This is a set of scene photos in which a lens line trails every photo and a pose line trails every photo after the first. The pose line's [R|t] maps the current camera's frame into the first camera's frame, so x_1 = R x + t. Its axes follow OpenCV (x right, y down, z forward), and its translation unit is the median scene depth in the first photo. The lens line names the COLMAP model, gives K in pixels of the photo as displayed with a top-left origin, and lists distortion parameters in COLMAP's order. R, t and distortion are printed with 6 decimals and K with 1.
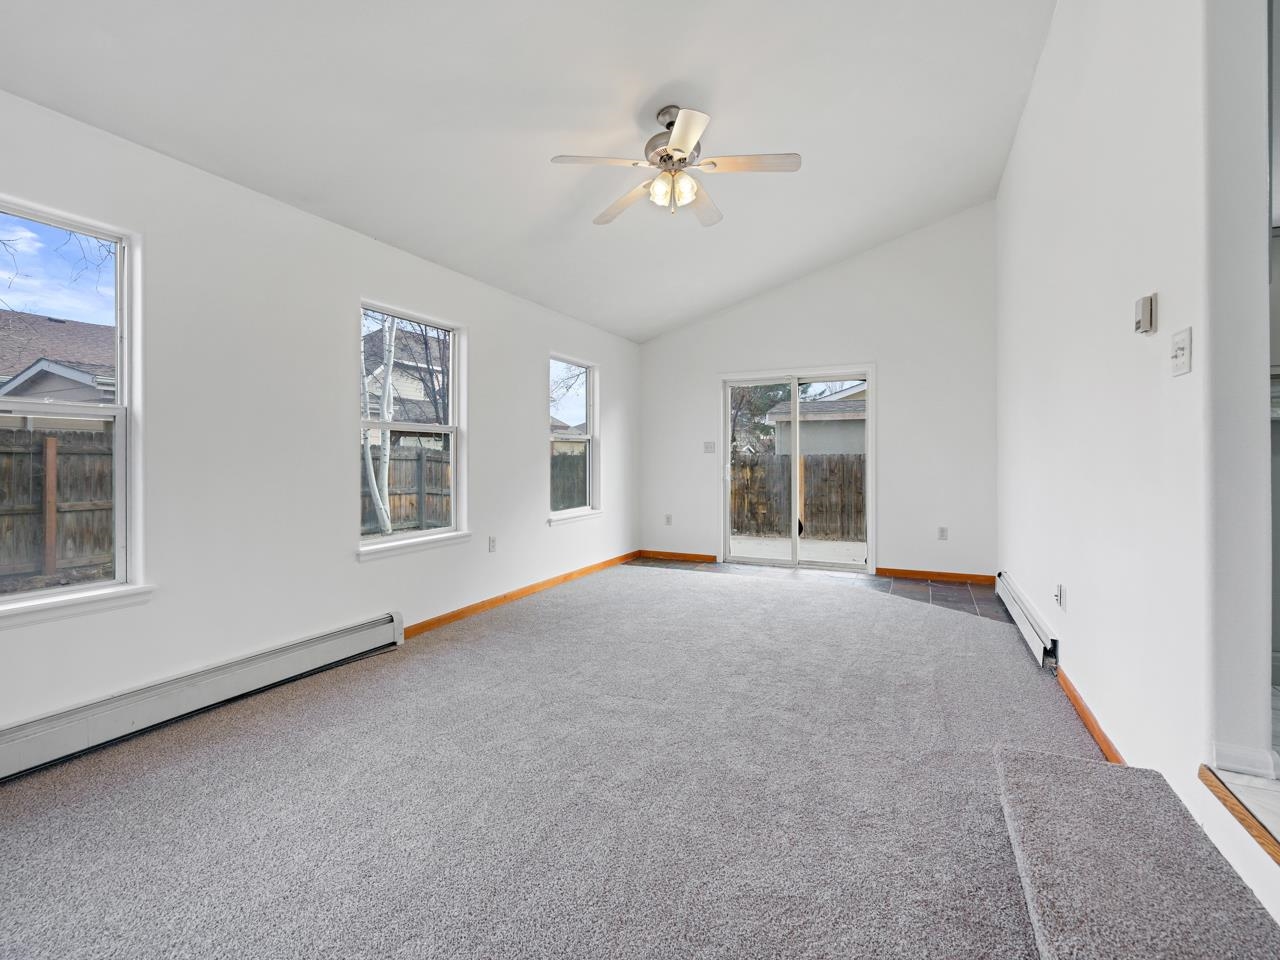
lens RADIAL K [[578.5, 0, 642.6], [0, 578.5, 463.5], [0, 0, 1]] dist [-0.000007, 0.000067]
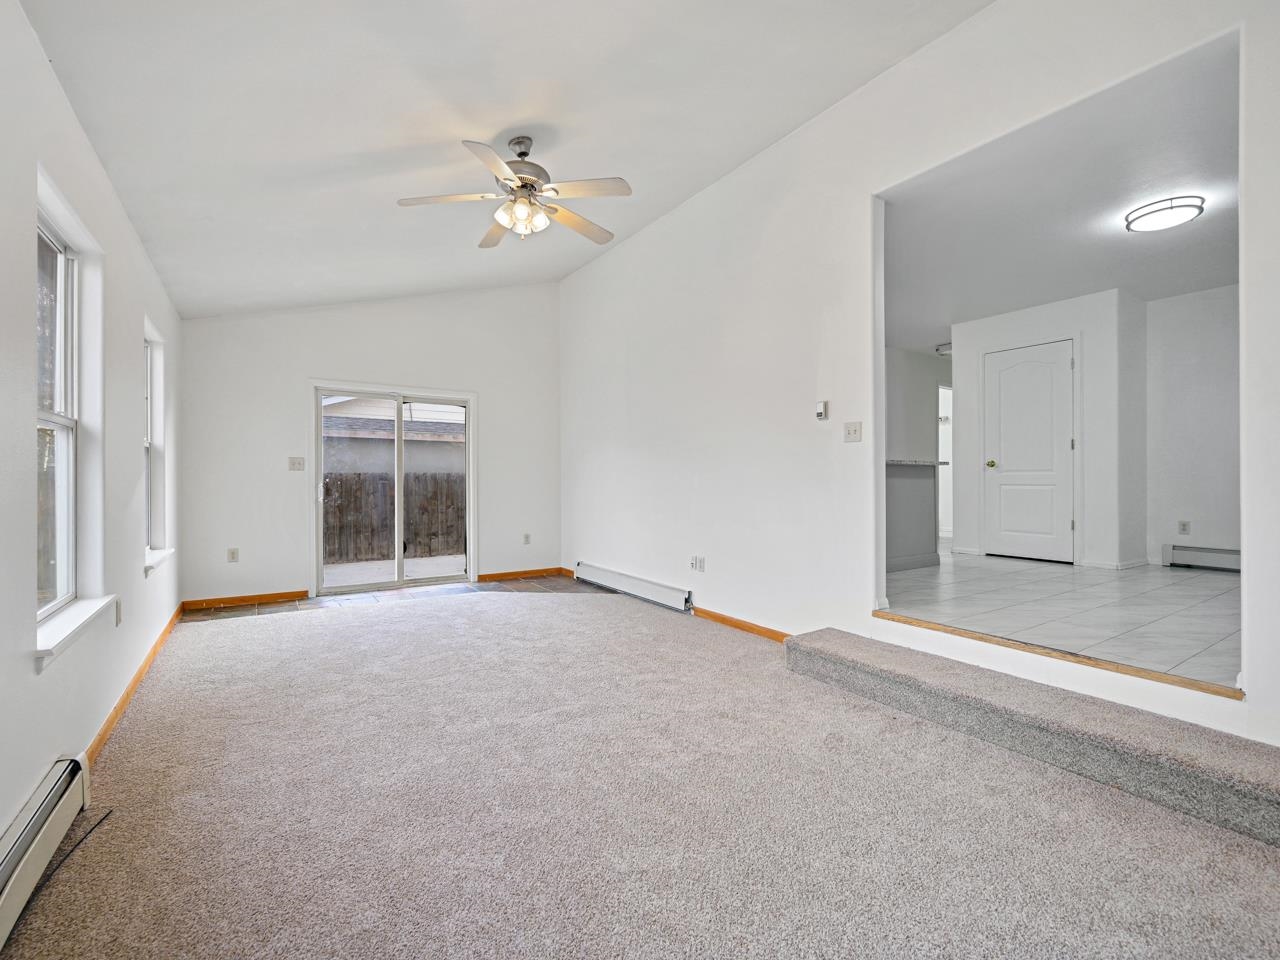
lens RADIAL K [[568.5, 0, 640.0], [0, 568.5, 480.0], [0, 0, 1]] dist [0.000485, 0.000053]
pose [[0.513960, 0.003078, 0.857808, -0.375211], [0.000667, 0.999992, -0.003988, -0.000057], [-0.857814, 0.002622, 0.513954, 0.157042]]
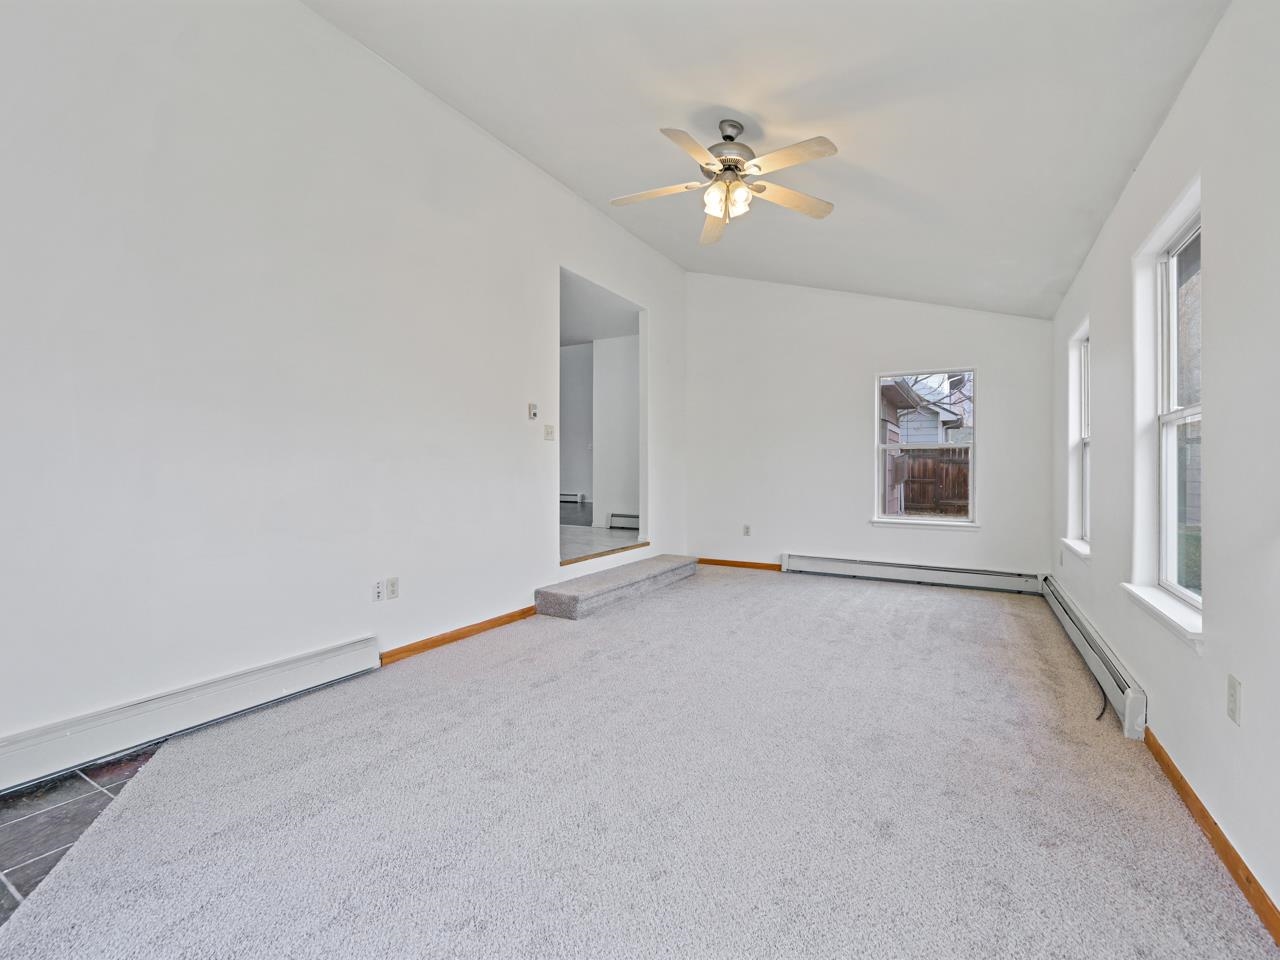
lens RADIAL K [[578.5, 0, 642.6], [0, 578.5, 463.5], [0, 0, 1]] dist [-0.000007, 0.000067]
pose [[-0.997660, 0.001119, 0.068362, 0.069825], [0.000956, 0.999997, -0.002413, -0.008376], [-0.068364, -0.002342, -0.997658, 1.066103]]
